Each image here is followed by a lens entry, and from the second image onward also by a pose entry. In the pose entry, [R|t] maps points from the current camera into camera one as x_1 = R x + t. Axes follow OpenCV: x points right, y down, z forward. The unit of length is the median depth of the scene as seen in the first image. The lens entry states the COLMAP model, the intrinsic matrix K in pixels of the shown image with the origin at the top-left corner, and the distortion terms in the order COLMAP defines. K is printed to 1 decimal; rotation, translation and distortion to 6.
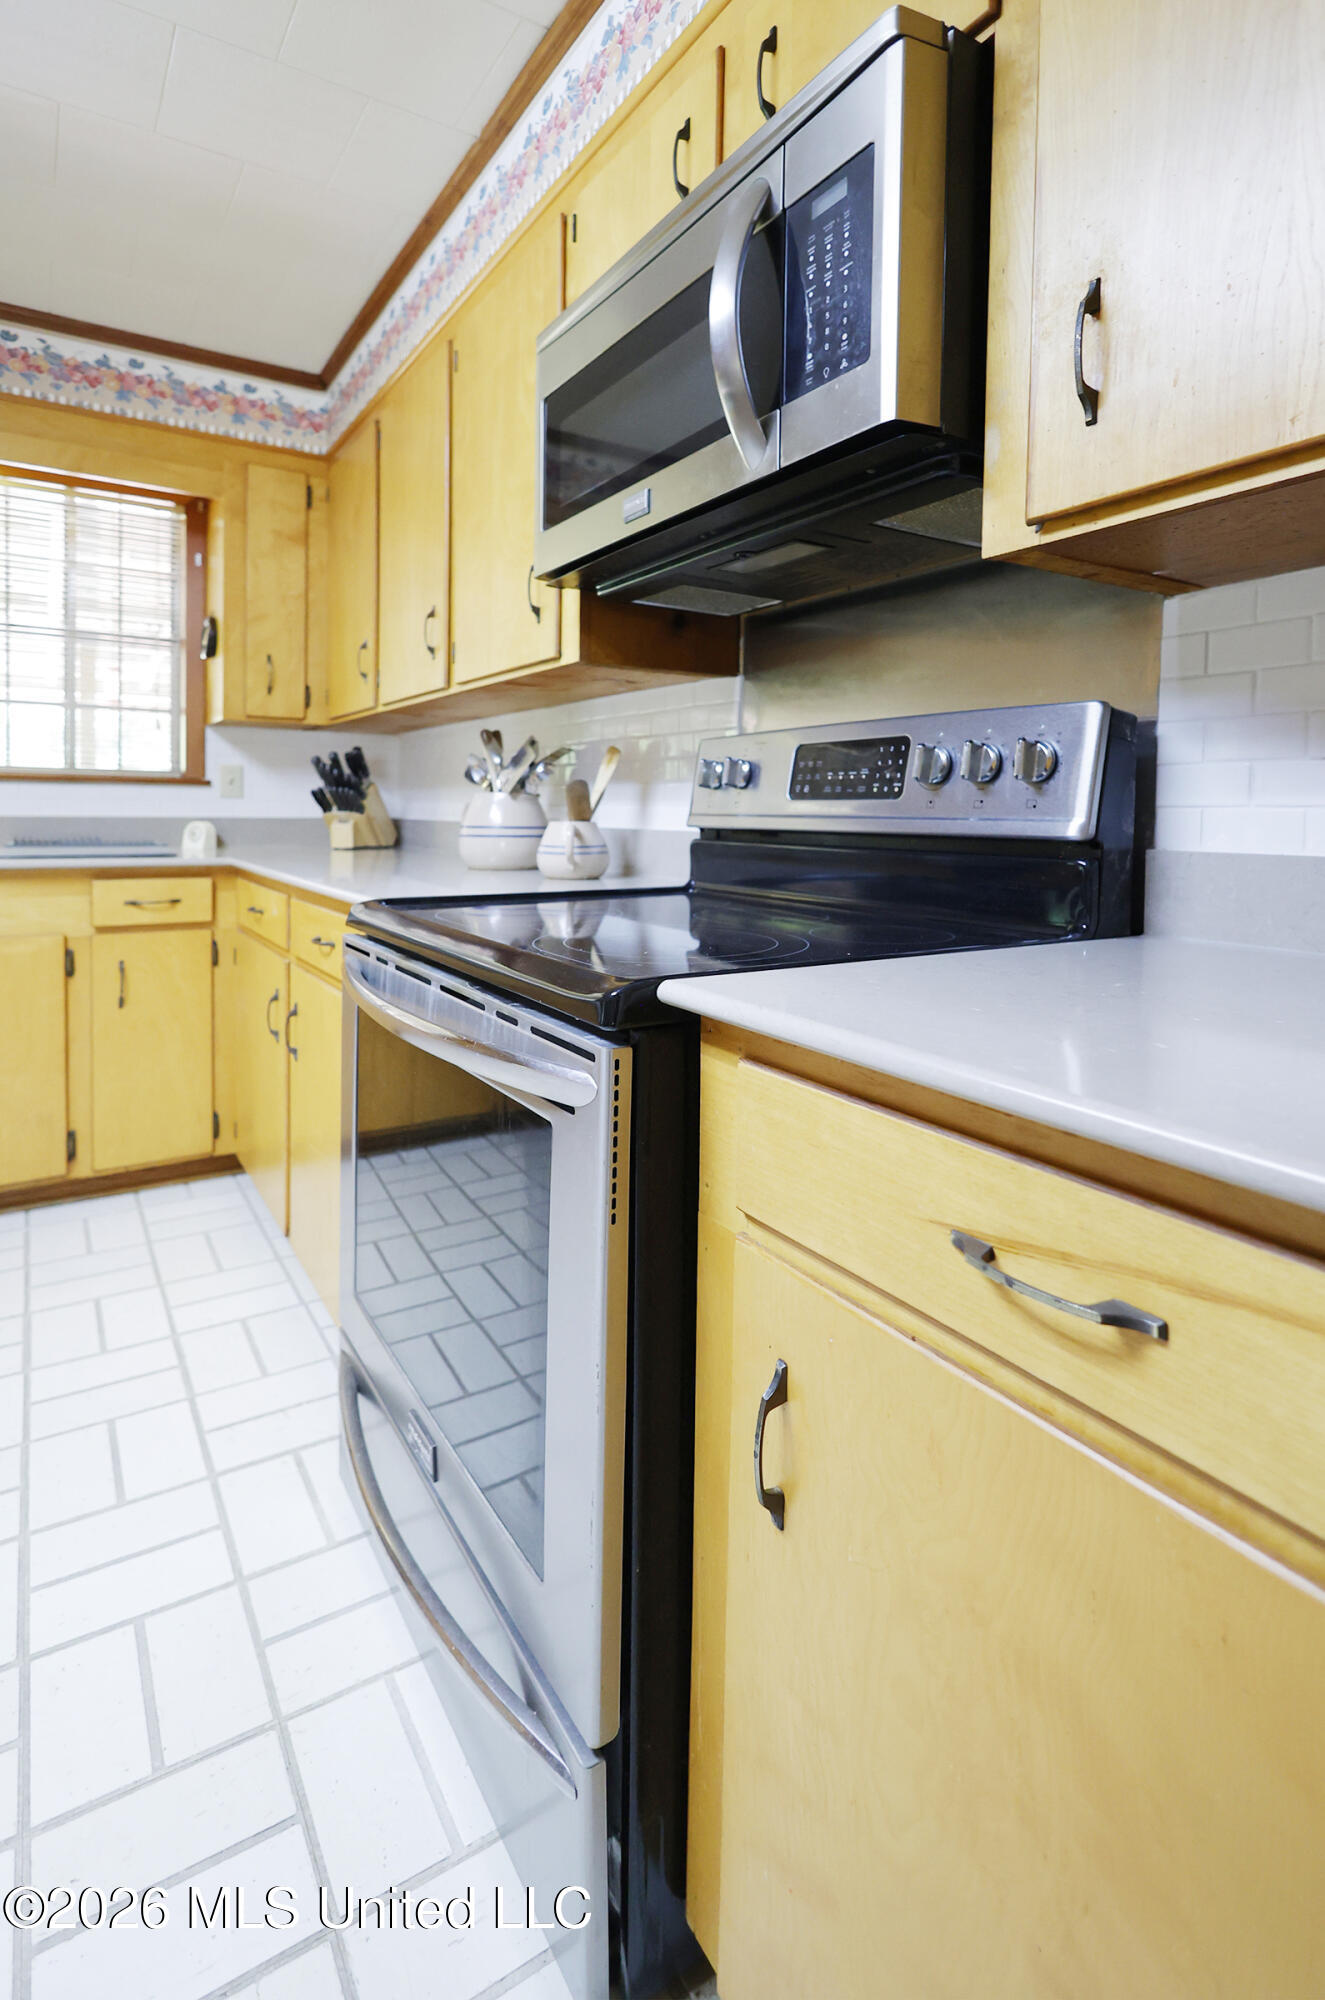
lens RADIAL K [[979.0, 0, 829.4], [0, 979.0, 851.6], [0, 0, 1]] dist [0.000741, 0.000091]
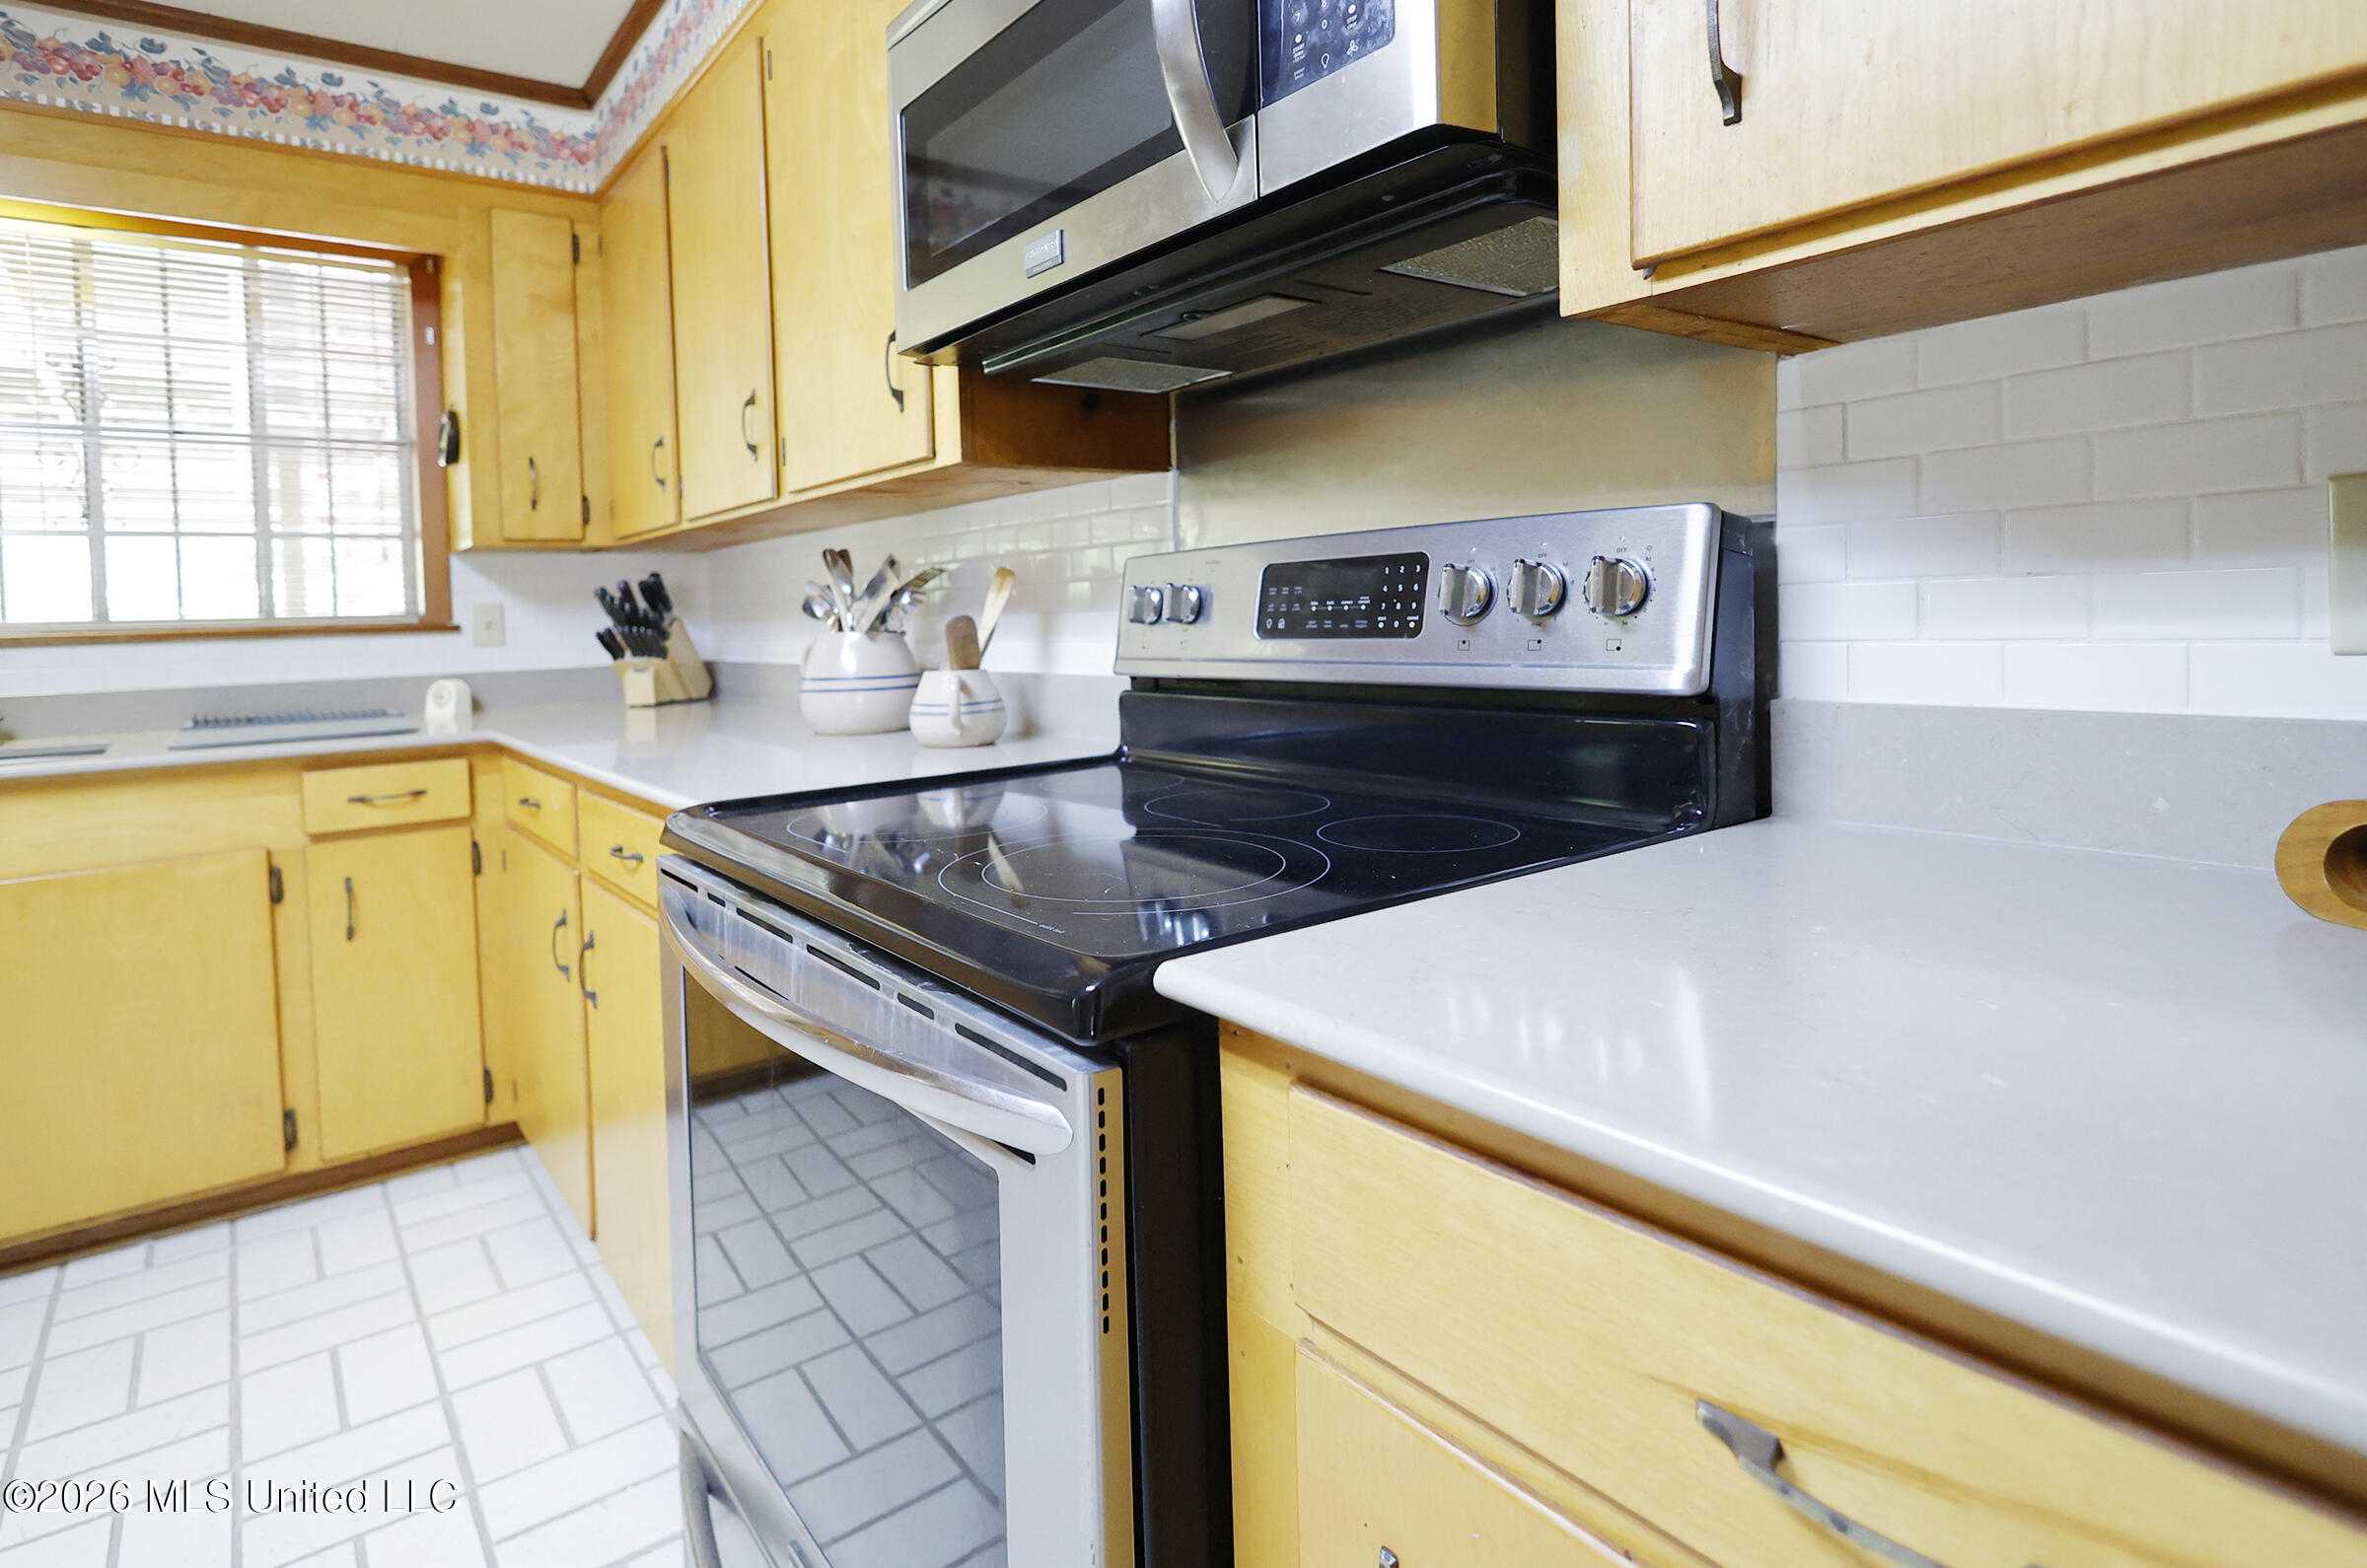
lens RADIAL K [[1169.0, 0, 1281.8], [0, 1169.0, 647.6], [0, 0, 1]] dist [-0.000598, 0.000113]
pose [[0.997868, -0.045580, 0.046713, -0.049903], [0.045580, 0.998960, 0.001072, -0.035633], [-0.046713, 0.001060, 0.998908, 0.083242]]
